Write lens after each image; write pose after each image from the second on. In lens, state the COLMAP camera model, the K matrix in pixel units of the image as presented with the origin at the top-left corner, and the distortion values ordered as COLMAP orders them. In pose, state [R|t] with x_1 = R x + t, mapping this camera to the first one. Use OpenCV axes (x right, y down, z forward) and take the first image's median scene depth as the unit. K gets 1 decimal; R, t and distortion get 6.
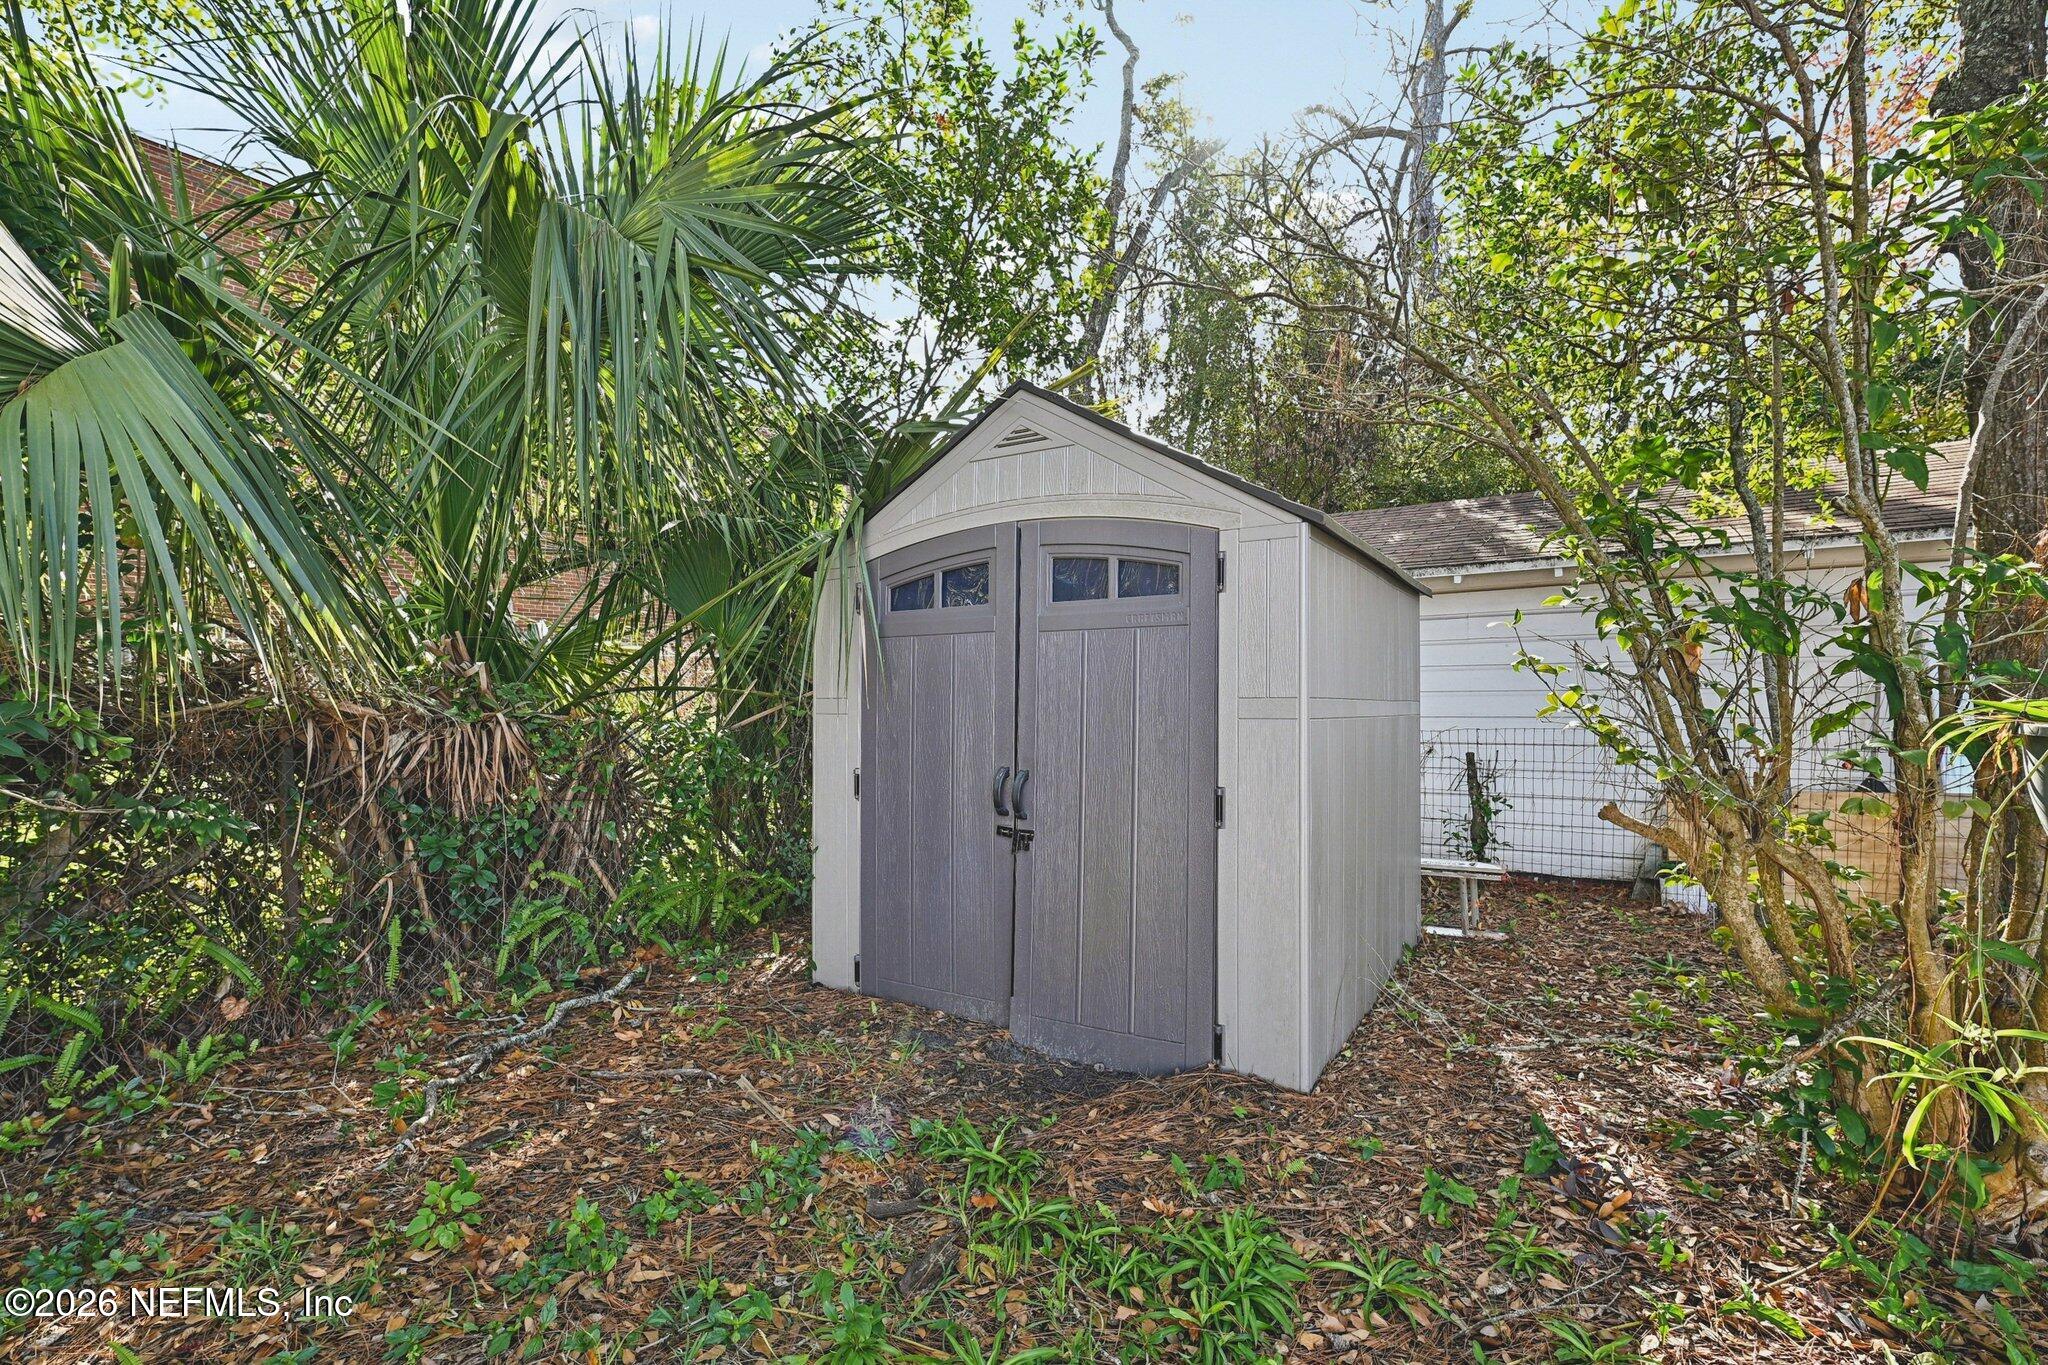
lens RADIAL K [[922.9, 0, 1026.6], [0, 922.9, 699.6], [0, 0, 1]] dist [-0.002911, -0.002266]
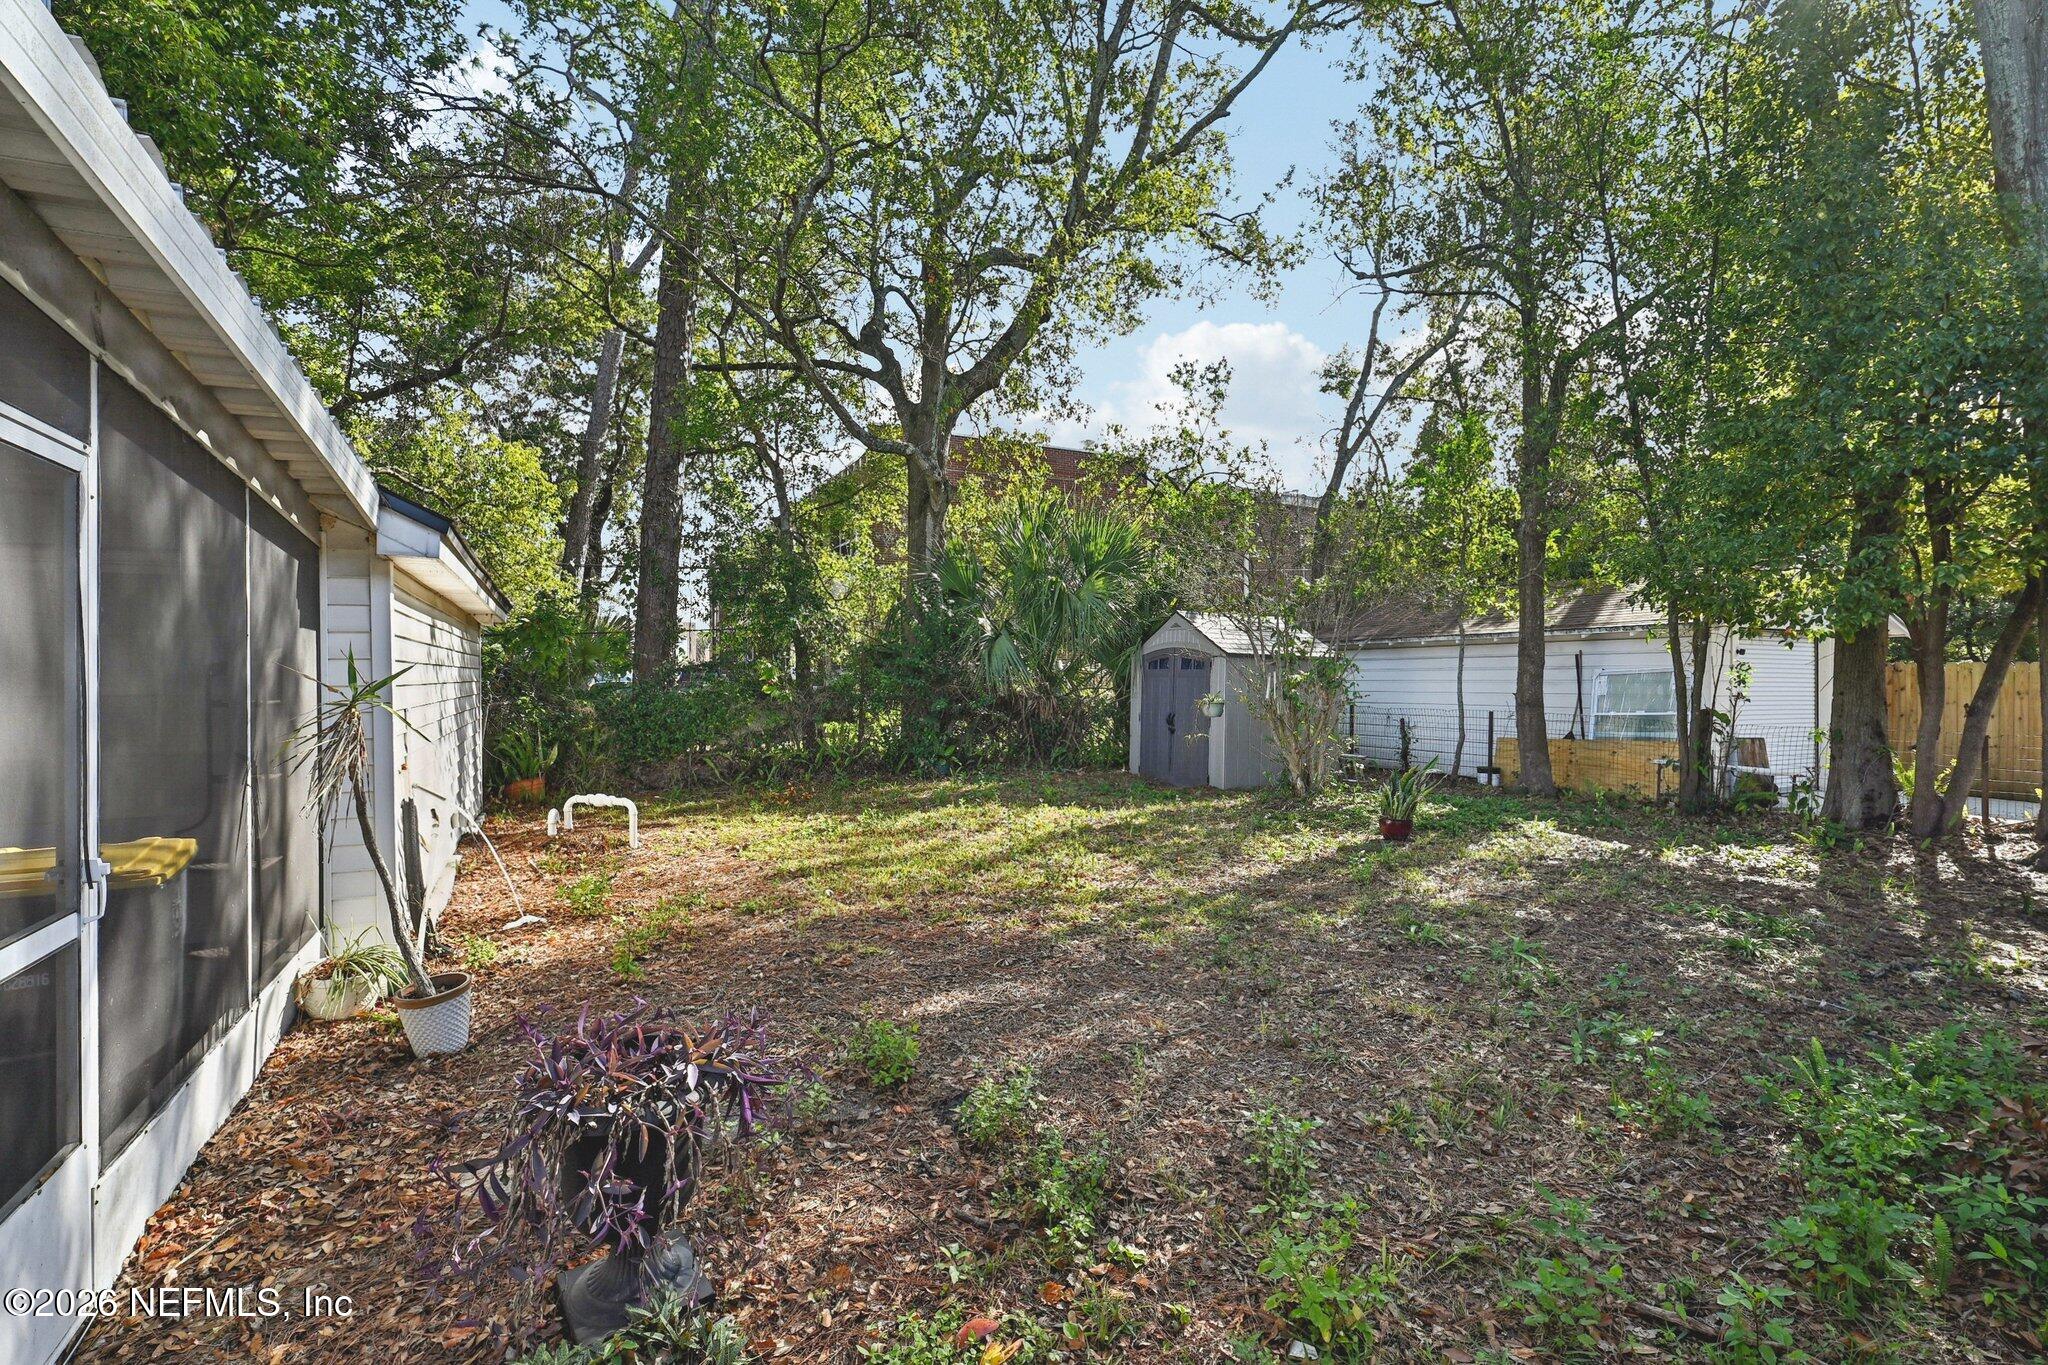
lens RADIAL K [[922.9, 0, 1013.1], [0, 922.9, 682.0], [0, 0, 1]] dist [-0.002911, -0.002266]
pose [[0.864000, 0.012967, -0.503325, 1.251610], [-0.012495, 0.999913, 0.004310, -0.058143], [0.503337, 0.002565, 0.864087, -2.463124]]
